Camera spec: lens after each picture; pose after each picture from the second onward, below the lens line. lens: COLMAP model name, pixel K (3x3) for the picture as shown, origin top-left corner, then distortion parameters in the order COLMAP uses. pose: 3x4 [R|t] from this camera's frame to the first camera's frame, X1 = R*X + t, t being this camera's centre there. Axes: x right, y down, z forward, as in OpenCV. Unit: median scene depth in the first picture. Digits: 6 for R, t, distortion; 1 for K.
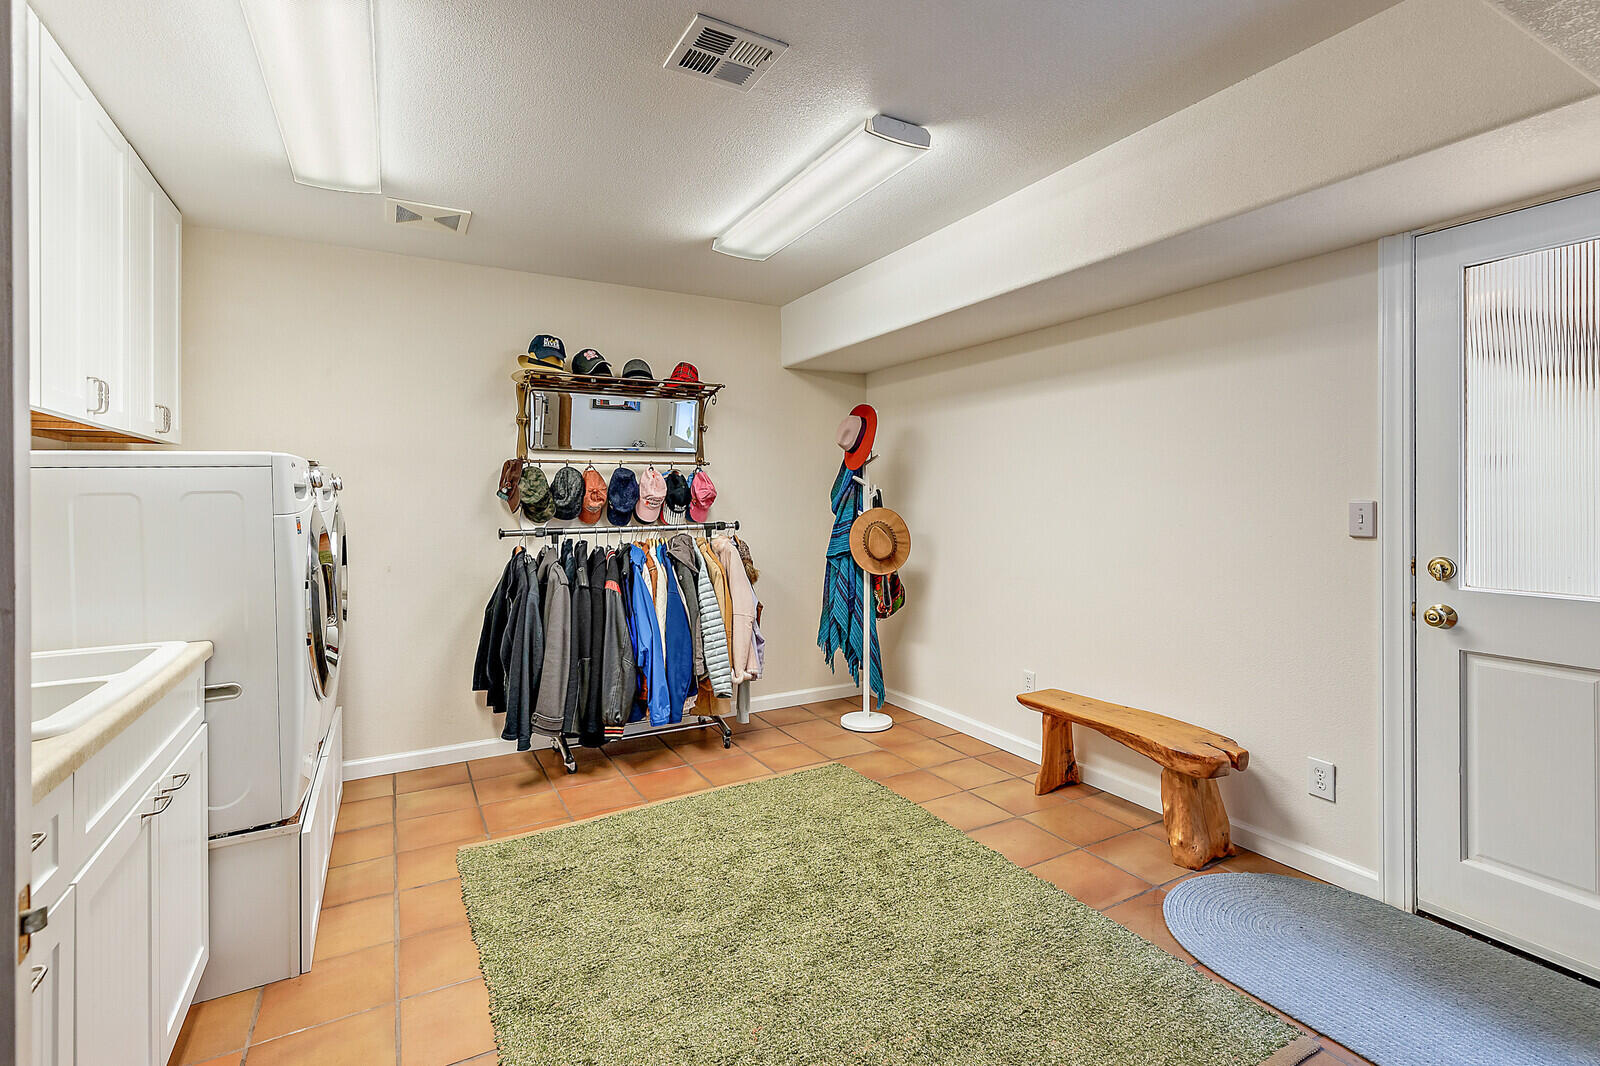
lens RADIAL K [[731.5, 0, 804.0], [0, 731.5, 505.3], [0, 0, 1]] dist [0.004280, 0.000453]
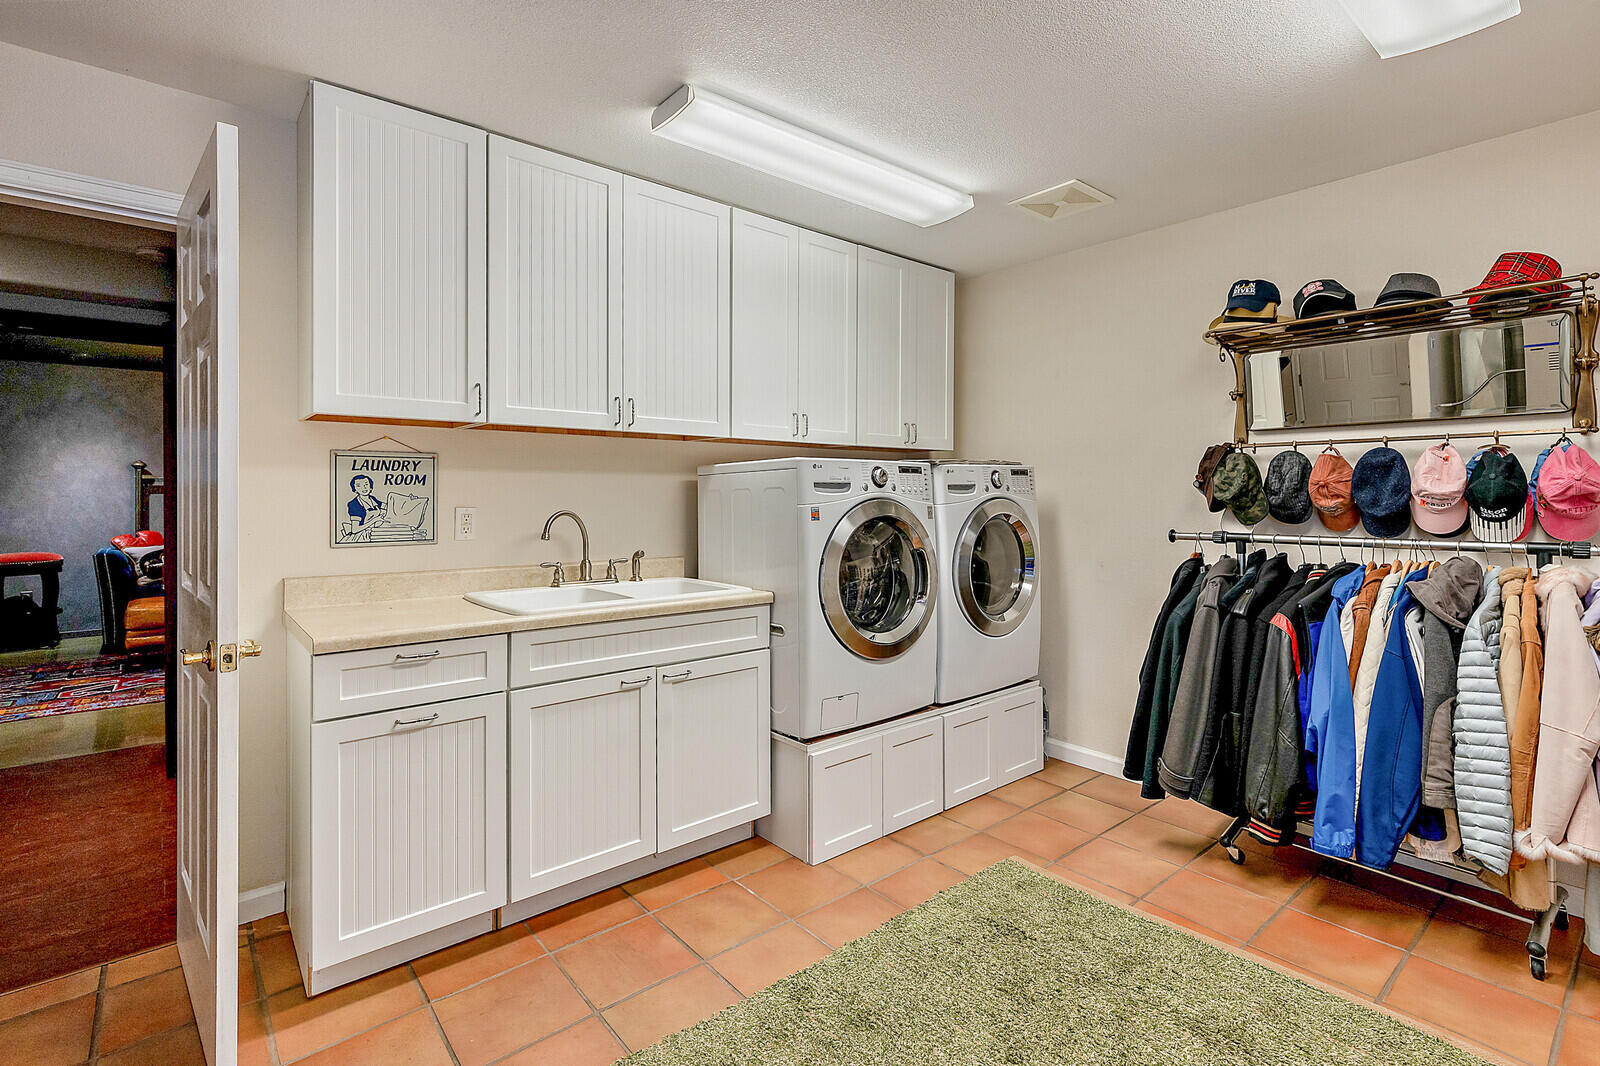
lens RADIAL K [[731.5, 0, 804.0], [0, 731.5, 505.3], [0, 0, 1]] dist [0.004280, 0.000453]
pose [[0.212141, 0.022351, -0.976983, 0.304172], [-0.014734, 0.999698, 0.019672, -0.006153], [0.977128, 0.010222, 0.212406, 0.398263]]
